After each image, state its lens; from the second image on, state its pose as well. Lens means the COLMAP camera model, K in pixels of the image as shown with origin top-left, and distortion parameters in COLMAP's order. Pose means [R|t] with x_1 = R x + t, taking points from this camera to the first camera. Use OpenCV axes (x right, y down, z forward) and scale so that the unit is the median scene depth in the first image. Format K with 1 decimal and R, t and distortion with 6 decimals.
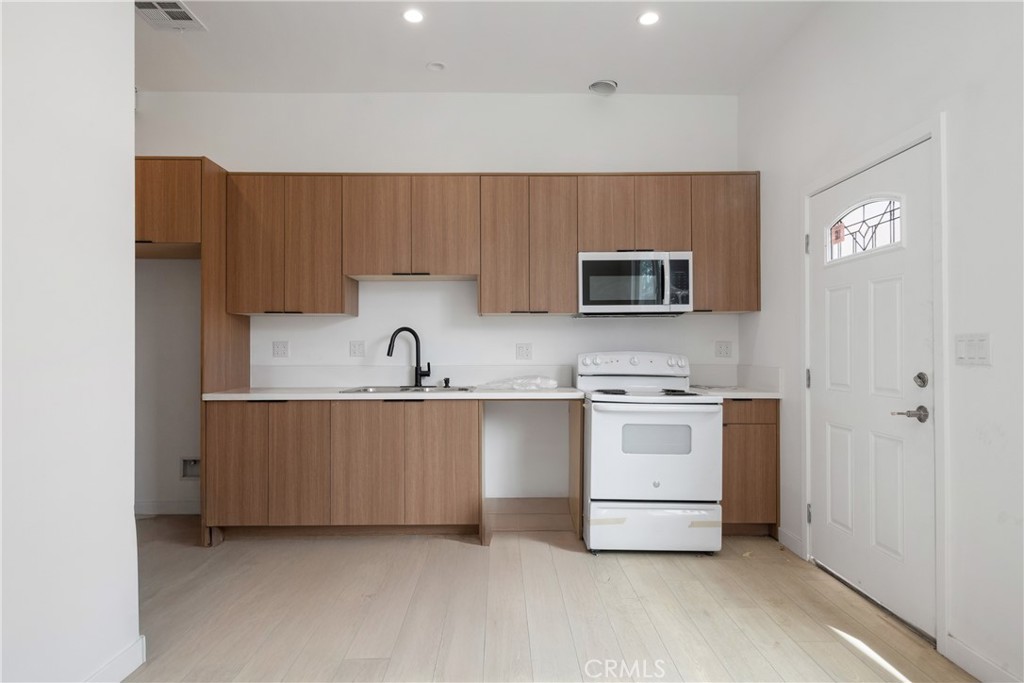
lens RADIAL K [[549.5, 0, 509.9], [0, 549.5, 354.8], [0, 0, 1]] dist [0.012993, 0.000280]
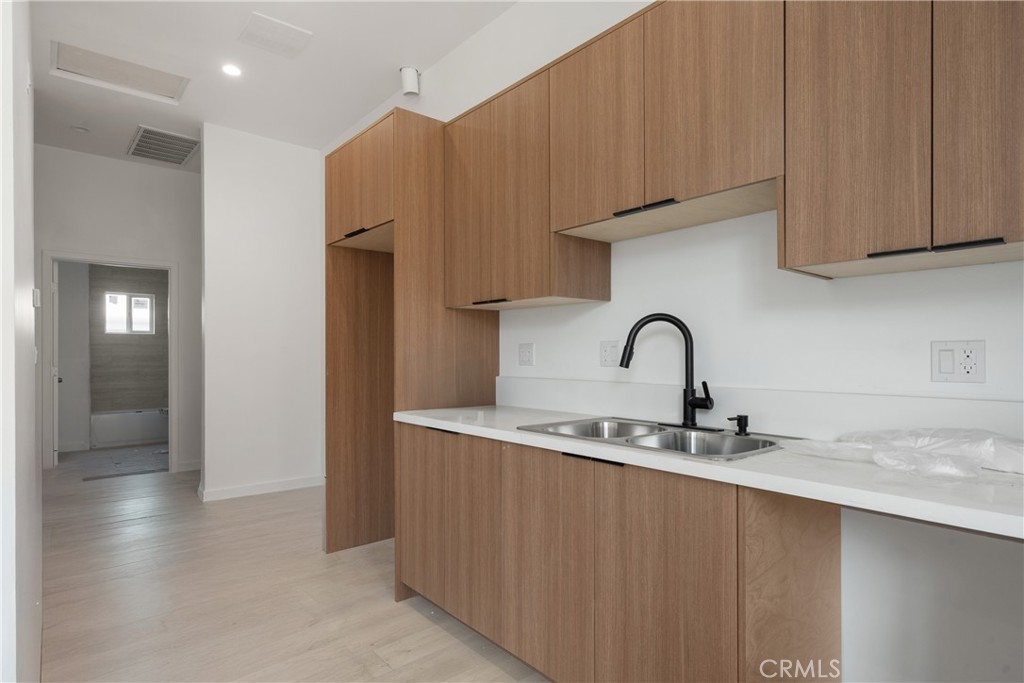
lens RADIAL K [[549.5, 0, 509.9], [0, 549.5, 354.8], [0, 0, 1]] dist [0.012993, 0.000280]
pose [[0.631412, 0.001471, -0.775446, 0.138399], [-0.005763, 0.999979, -0.002795, -0.008357], [0.775426, 0.006233, 0.631408, 0.581399]]
